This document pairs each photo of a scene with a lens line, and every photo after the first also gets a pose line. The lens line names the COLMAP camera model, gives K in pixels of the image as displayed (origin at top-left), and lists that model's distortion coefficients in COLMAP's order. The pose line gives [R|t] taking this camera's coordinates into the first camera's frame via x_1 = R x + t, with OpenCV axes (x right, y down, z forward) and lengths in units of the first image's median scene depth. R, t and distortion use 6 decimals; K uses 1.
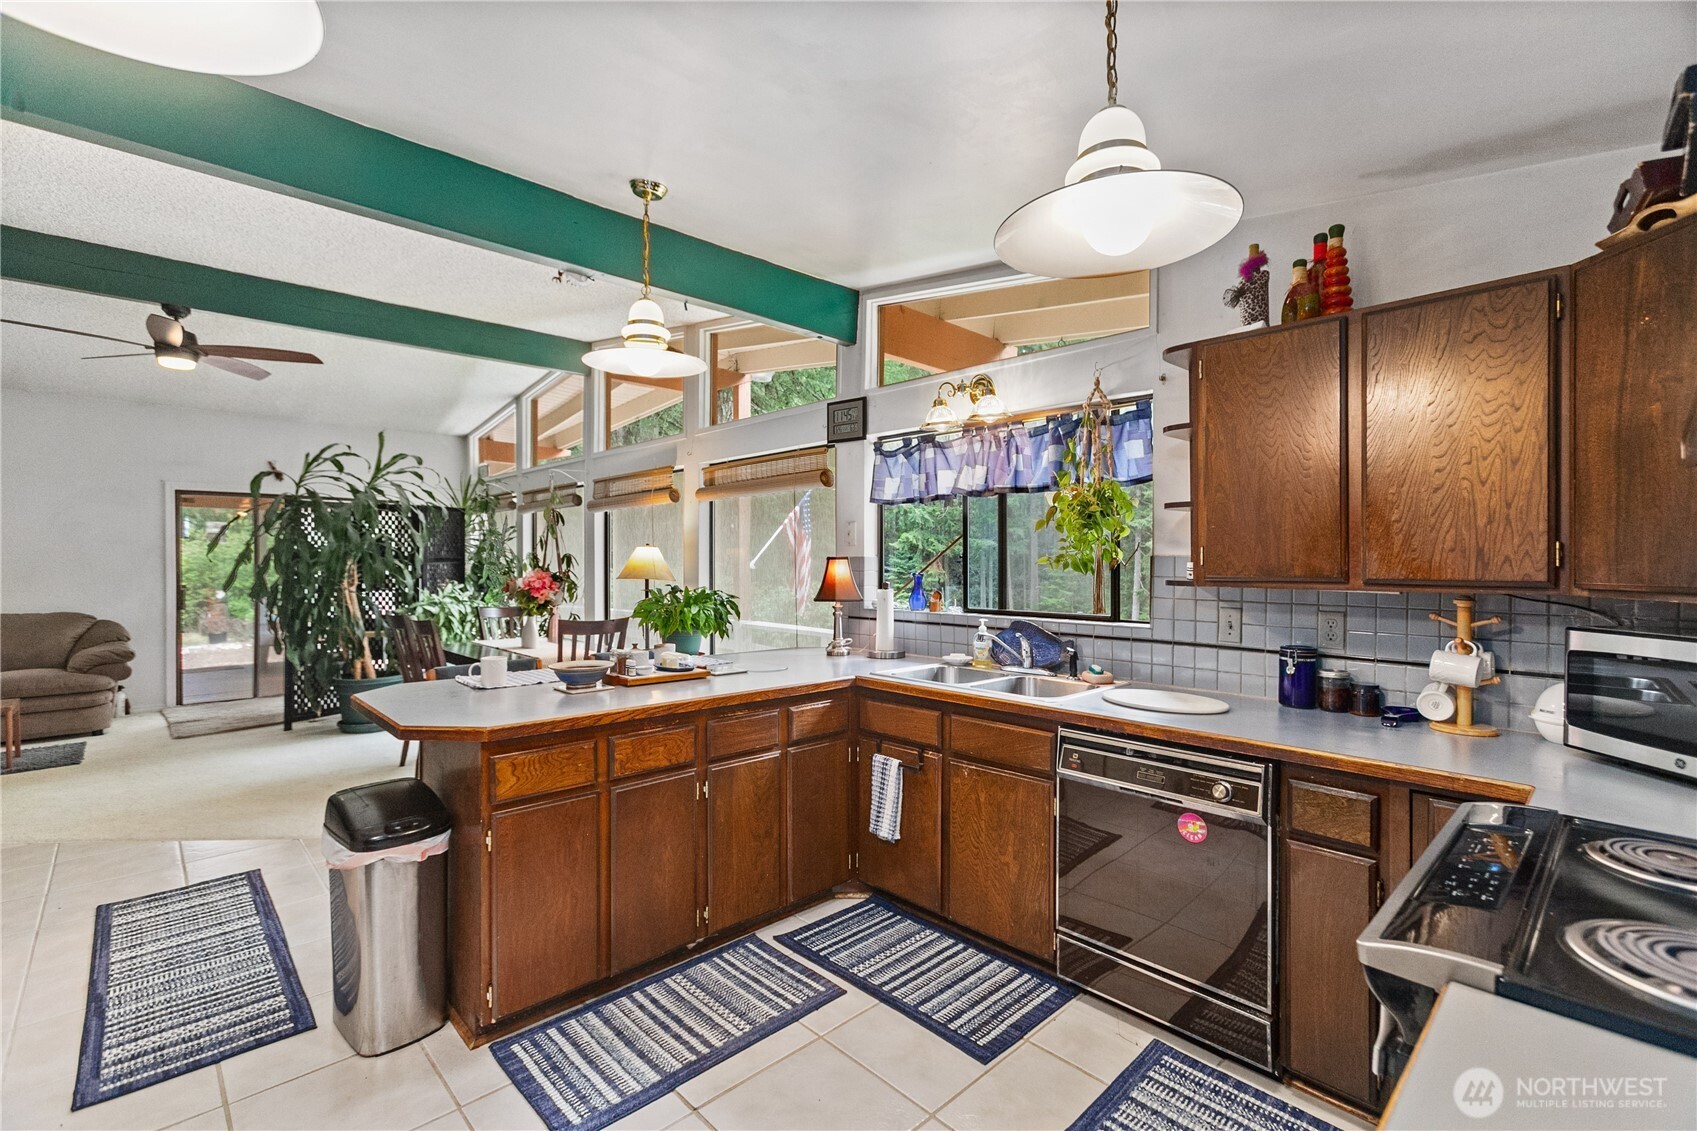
lens RADIAL K [[759.2, 0, 839.2], [0, 759.2, 566.0], [0, 0, 1]] dist [-0.001188, 0.000864]
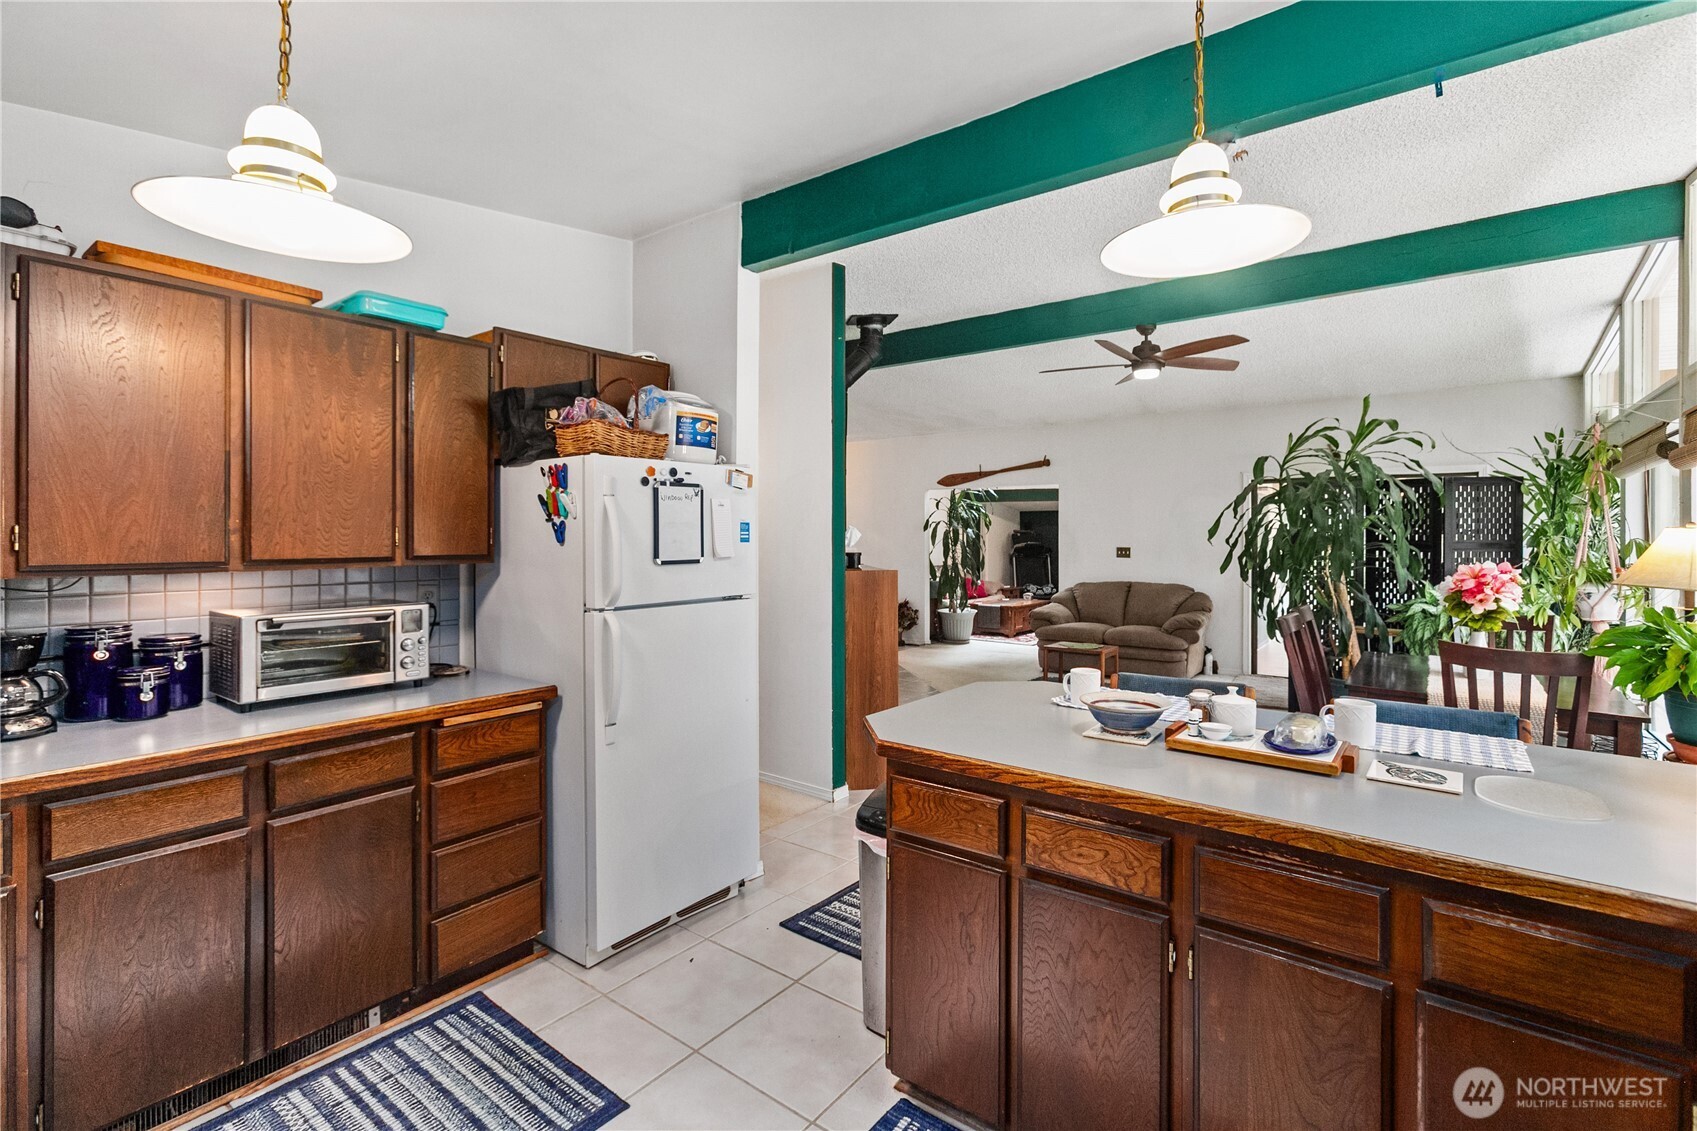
lens RADIAL K [[759.5, 0, 847.2], [0, 759.5, 536.4], [0, 0, 1]] dist [-0.004864, -0.000018]
pose [[0.167351, -0.002010, -0.985895, 0.341788], [-0.010699, 0.999935, -0.003855, -0.019164], [0.985839, 0.011193, 0.167319, 0.658935]]
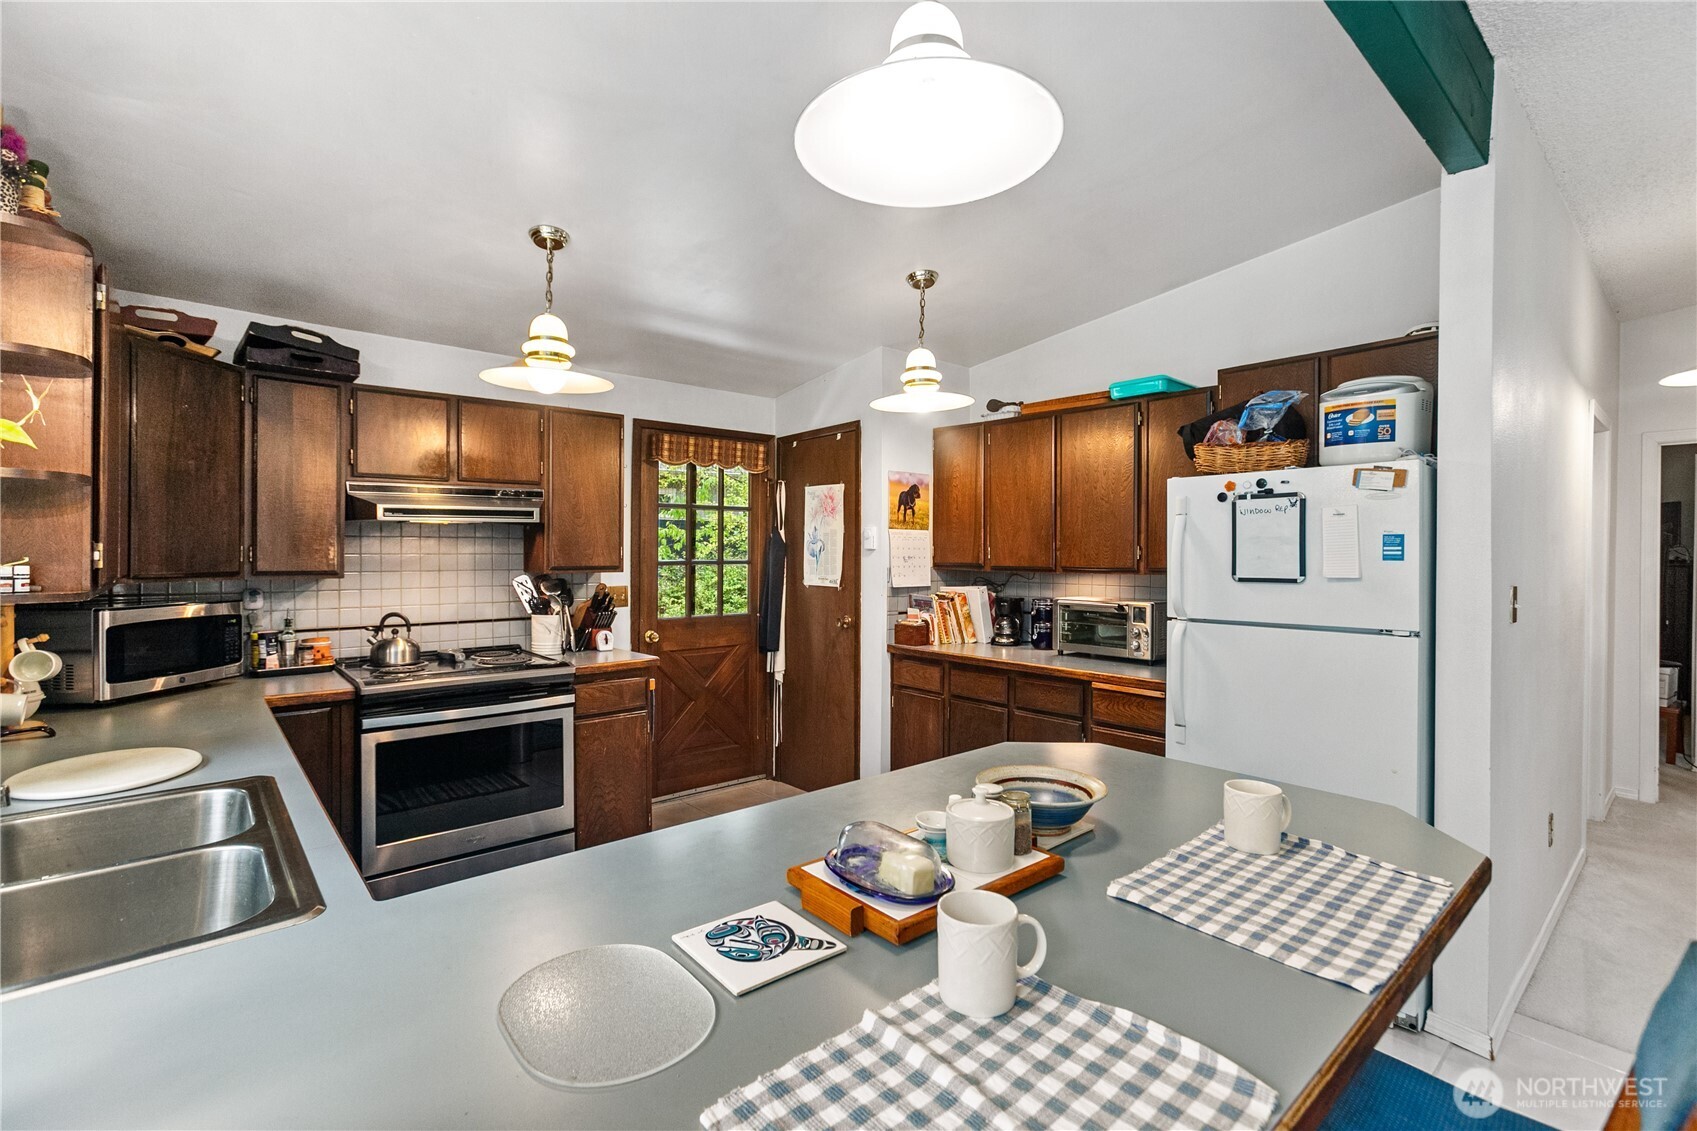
lens RADIAL K [[759.2, 0, 839.2], [0, 759.2, 566.0], [0, 0, 1]] dist [-0.001188, 0.000864]
pose [[-0.999397, -0.008183, 0.033748, -0.218074], [-0.007163, 0.999517, 0.030226, -0.028639], [-0.033979, 0.029966, -0.998973, 1.585638]]
